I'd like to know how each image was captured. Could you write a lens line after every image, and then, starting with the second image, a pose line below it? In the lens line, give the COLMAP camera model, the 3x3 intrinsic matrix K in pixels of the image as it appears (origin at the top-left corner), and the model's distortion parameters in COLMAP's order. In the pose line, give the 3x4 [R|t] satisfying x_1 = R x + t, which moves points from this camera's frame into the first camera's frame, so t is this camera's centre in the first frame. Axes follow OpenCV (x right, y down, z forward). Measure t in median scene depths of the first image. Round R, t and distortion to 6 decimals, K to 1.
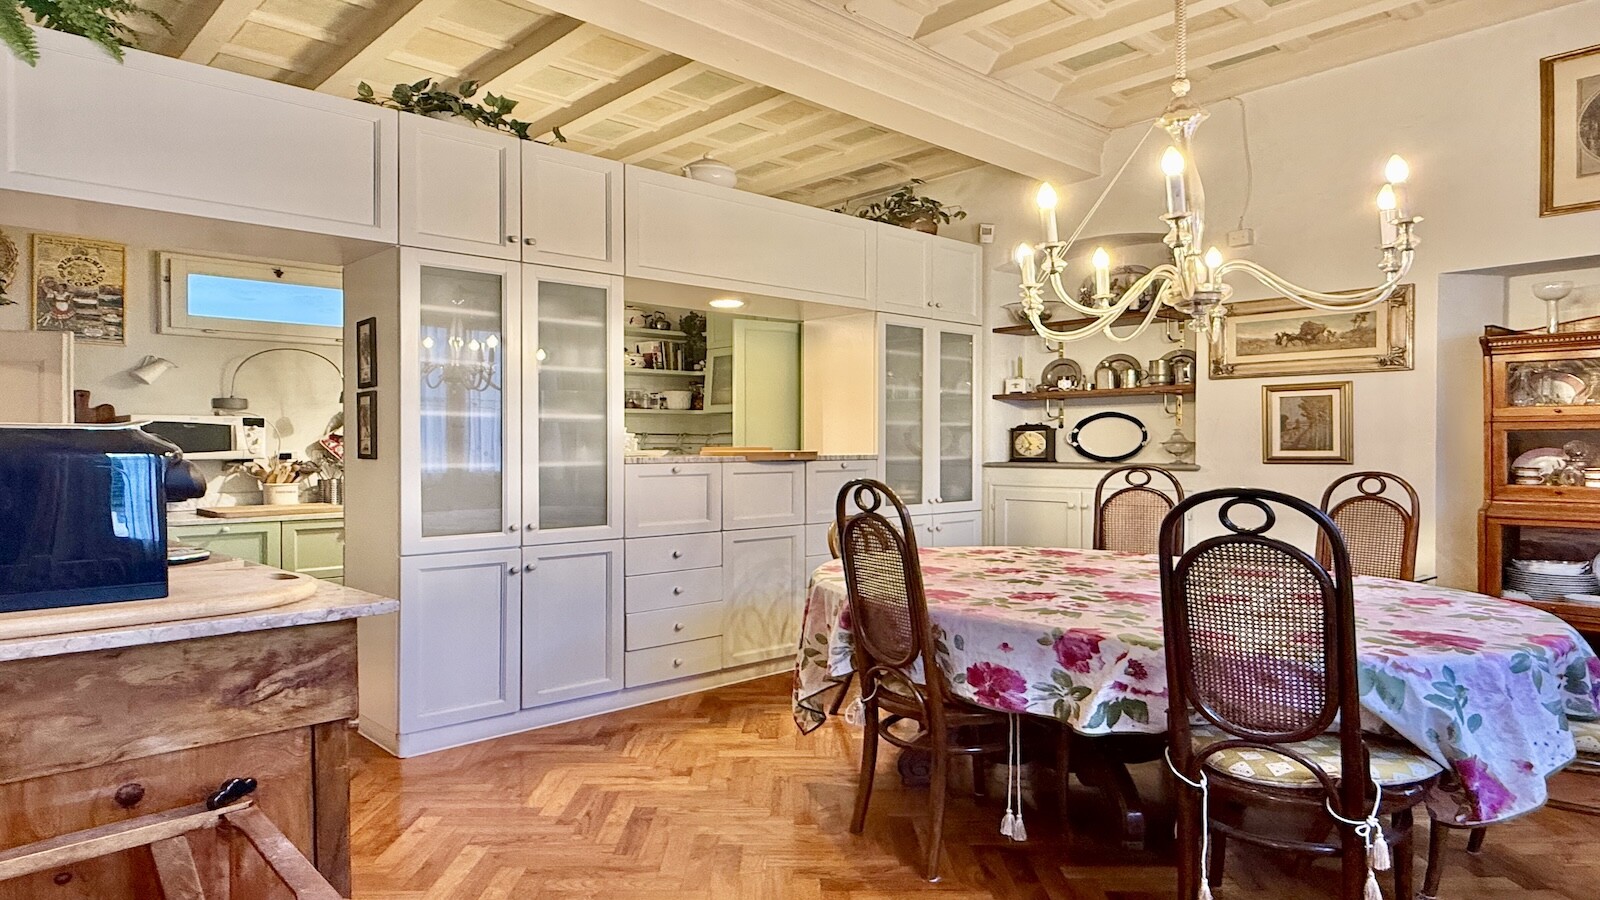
lens RADIAL K [[983.8, 0, 800.7], [0, 983.8, 459.3], [0, 0, 1]] dist [0.004595, -0.001673]
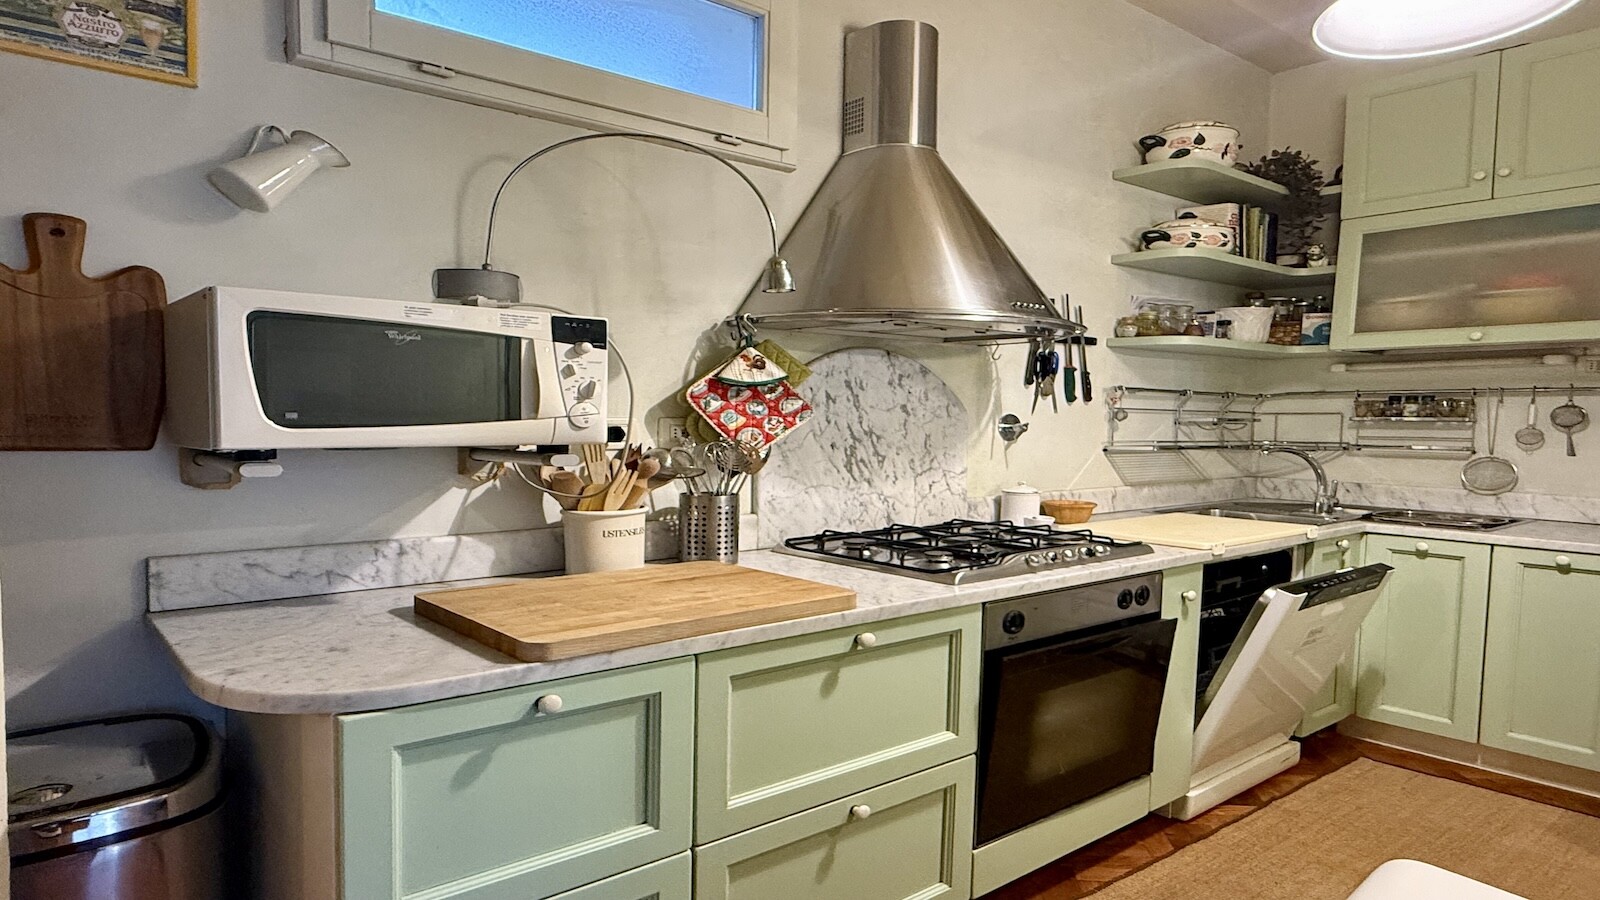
lens RADIAL K [[990.5, 0, 796.8], [0, 990.5, 488.6], [0, 0, 1]] dist [0.003390, 0.000946]
pose [[0.997444, 0.015303, -0.069801, -0.457433], [-0.011138, 0.998156, 0.059672, -0.006225], [0.070585, -0.058742, 0.995775, 0.672950]]
